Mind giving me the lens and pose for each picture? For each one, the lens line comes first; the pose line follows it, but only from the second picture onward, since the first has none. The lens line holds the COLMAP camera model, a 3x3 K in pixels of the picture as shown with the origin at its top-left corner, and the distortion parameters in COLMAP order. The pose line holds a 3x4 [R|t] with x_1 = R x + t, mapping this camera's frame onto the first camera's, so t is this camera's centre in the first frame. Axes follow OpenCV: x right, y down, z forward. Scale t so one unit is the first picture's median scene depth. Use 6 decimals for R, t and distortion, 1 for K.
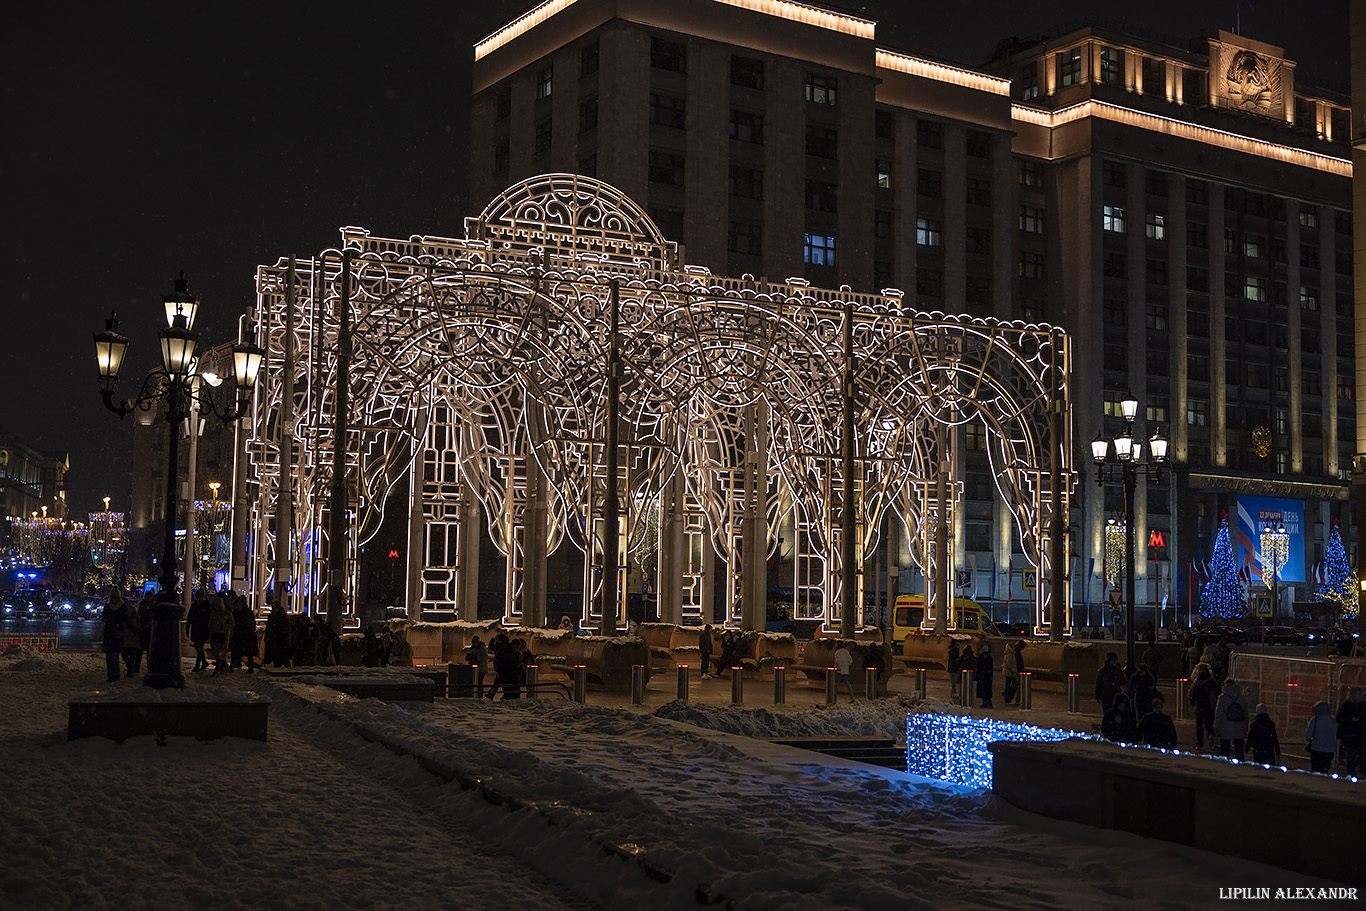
lens RADIAL K [[1763.6, 0, 683.0], [0, 1763.6, 455.9], [0, 0, 1]] dist [-0.002486, 0.000000]
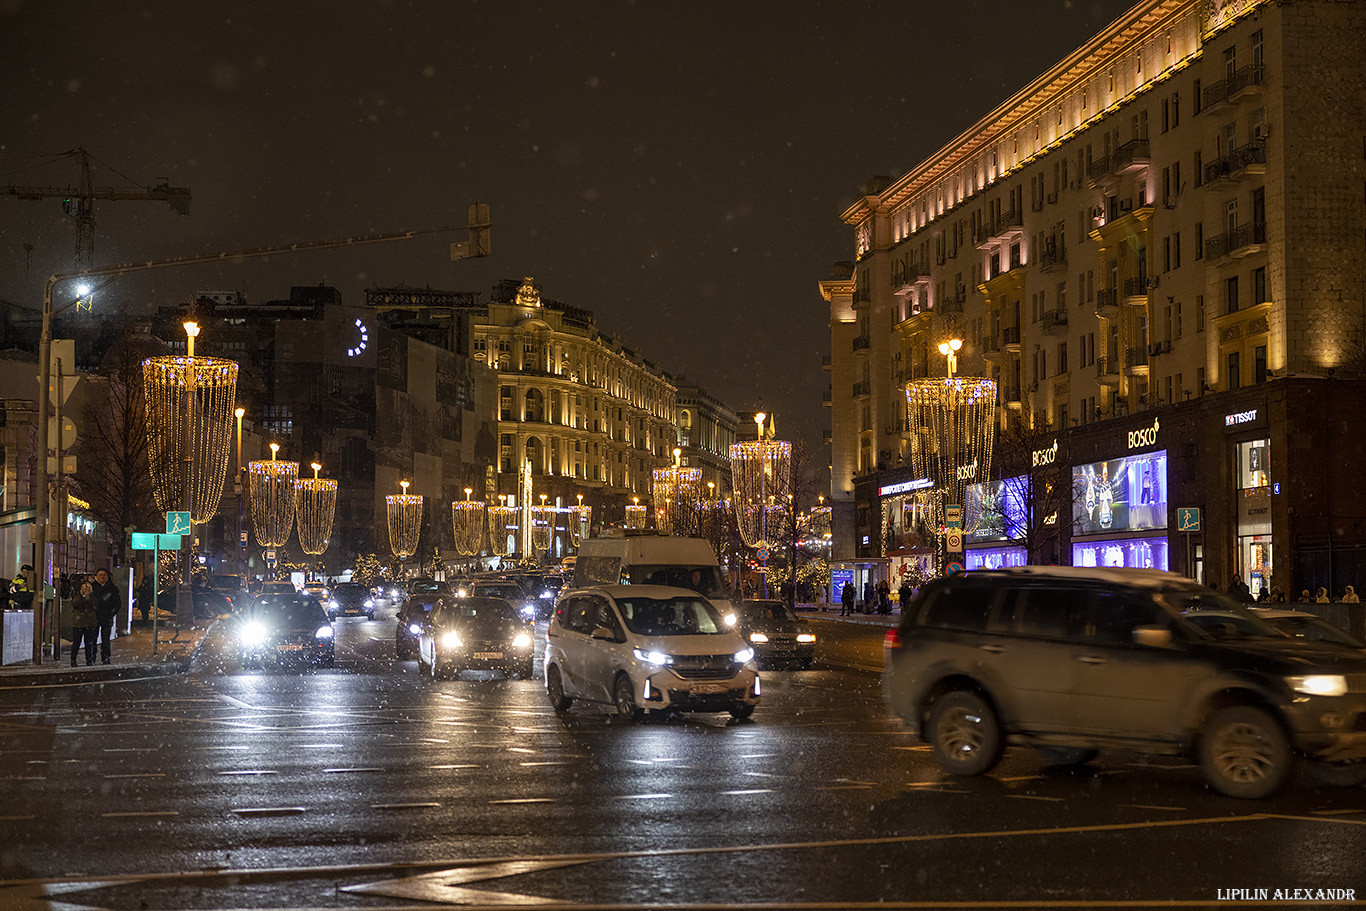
lens RADIAL K [[2235.7, 0, 683.0], [0, 2235.7, 455.1], [0, 0, 1]] dist [-0.001249, 0.000000]
pose [[0.924256, -0.048450, -0.378685, -0.079578], [0.054076, 0.998528, 0.004229, 0.025433], [0.377923, -0.024387, 0.925516, 0.310809]]
